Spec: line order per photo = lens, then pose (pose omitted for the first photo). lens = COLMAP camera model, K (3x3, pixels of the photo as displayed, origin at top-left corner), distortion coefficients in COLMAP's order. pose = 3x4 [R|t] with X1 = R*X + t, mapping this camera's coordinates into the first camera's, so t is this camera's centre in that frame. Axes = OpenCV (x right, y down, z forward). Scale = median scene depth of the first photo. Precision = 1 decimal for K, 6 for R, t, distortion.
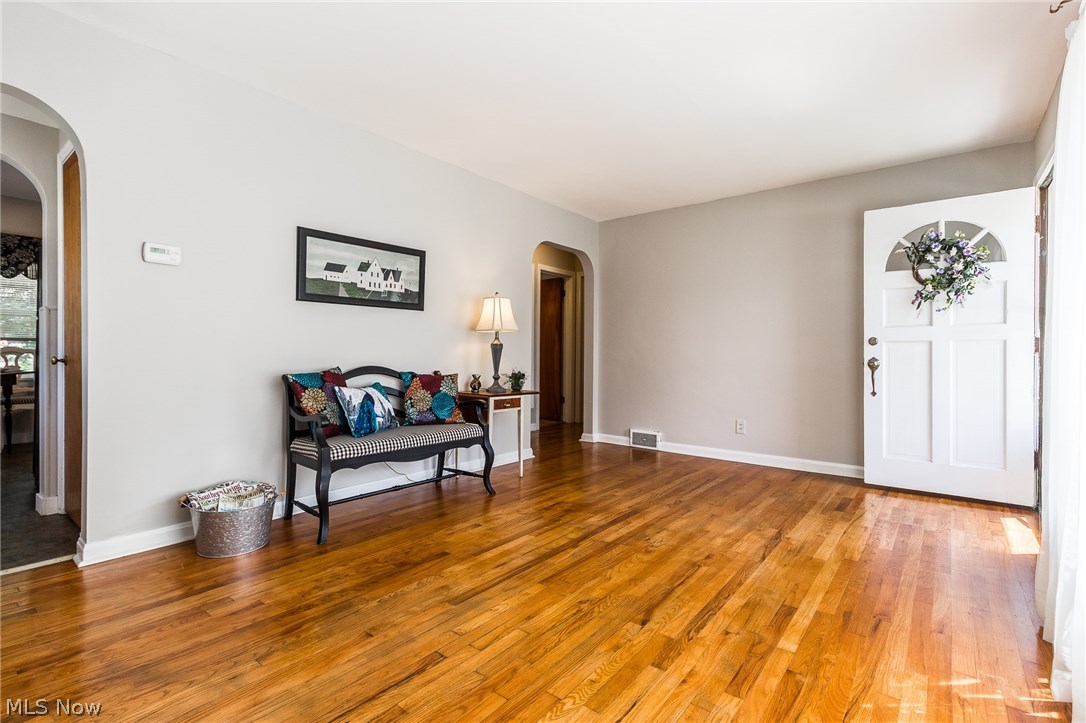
lens RADIAL K [[503.4, 0, 547.6], [0, 503.4, 357.3], [0, 0, 1]] dist [0.001483, 0.000909]
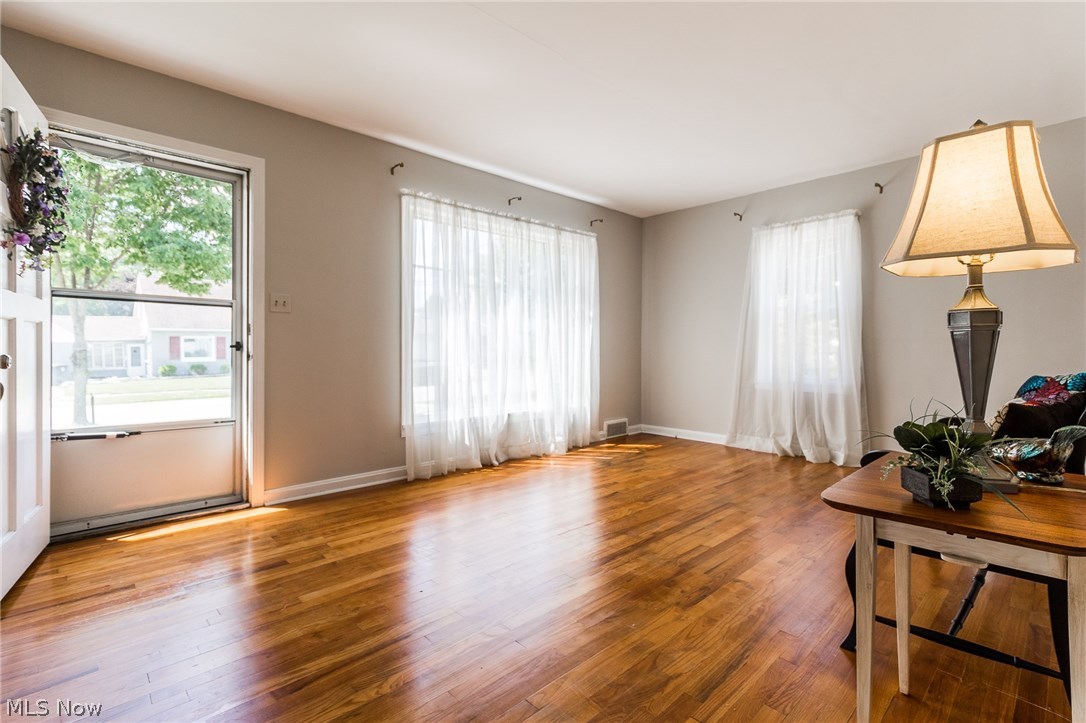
lens RADIAL K [[503.4, 0, 539.9], [0, 503.4, 353.7], [0, 0, 1]] dist [0.001483, 0.000909]
pose [[-0.989006, -0.008338, 0.147638, 0.115422], [-0.005709, 0.999818, 0.018227, -0.008673], [-0.147763, 0.017183, -0.988874, 1.661580]]
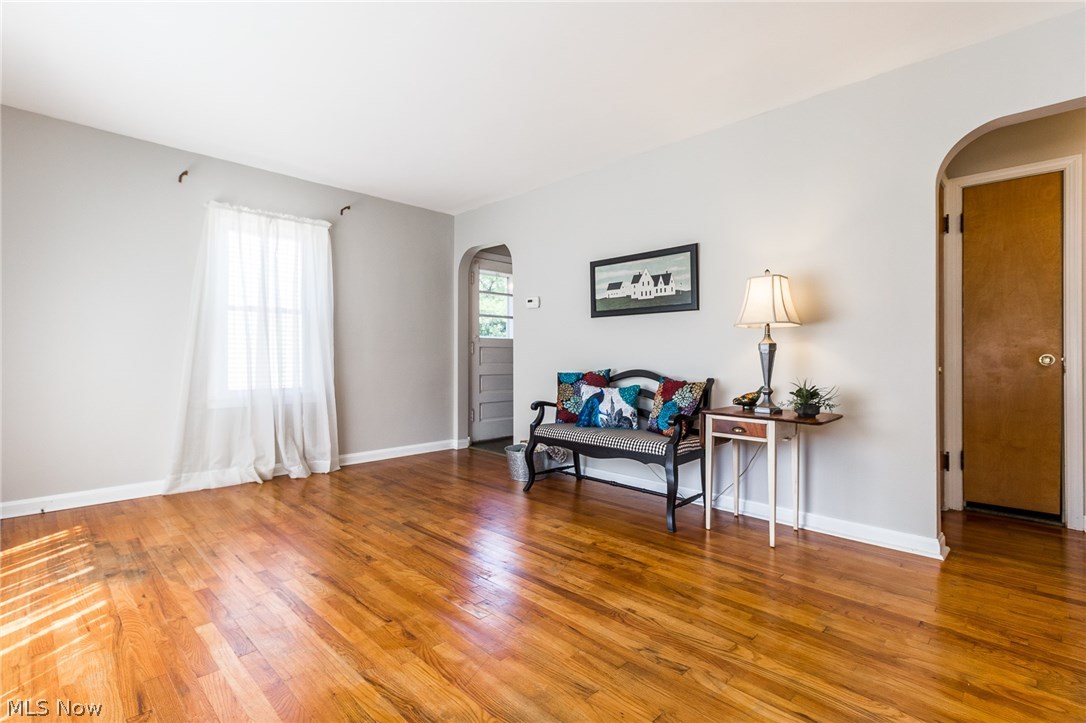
lens RADIAL K [[503.4, 0, 551.4], [0, 503.4, 359.6], [0, 0, 1]] dist [0.001483, 0.000909]
pose [[-0.096965, -0.003964, -0.995280, 0.786460], [-0.010995, 0.999935, -0.002911, 0.001080], [0.995227, 0.010661, -0.097002, 0.978447]]
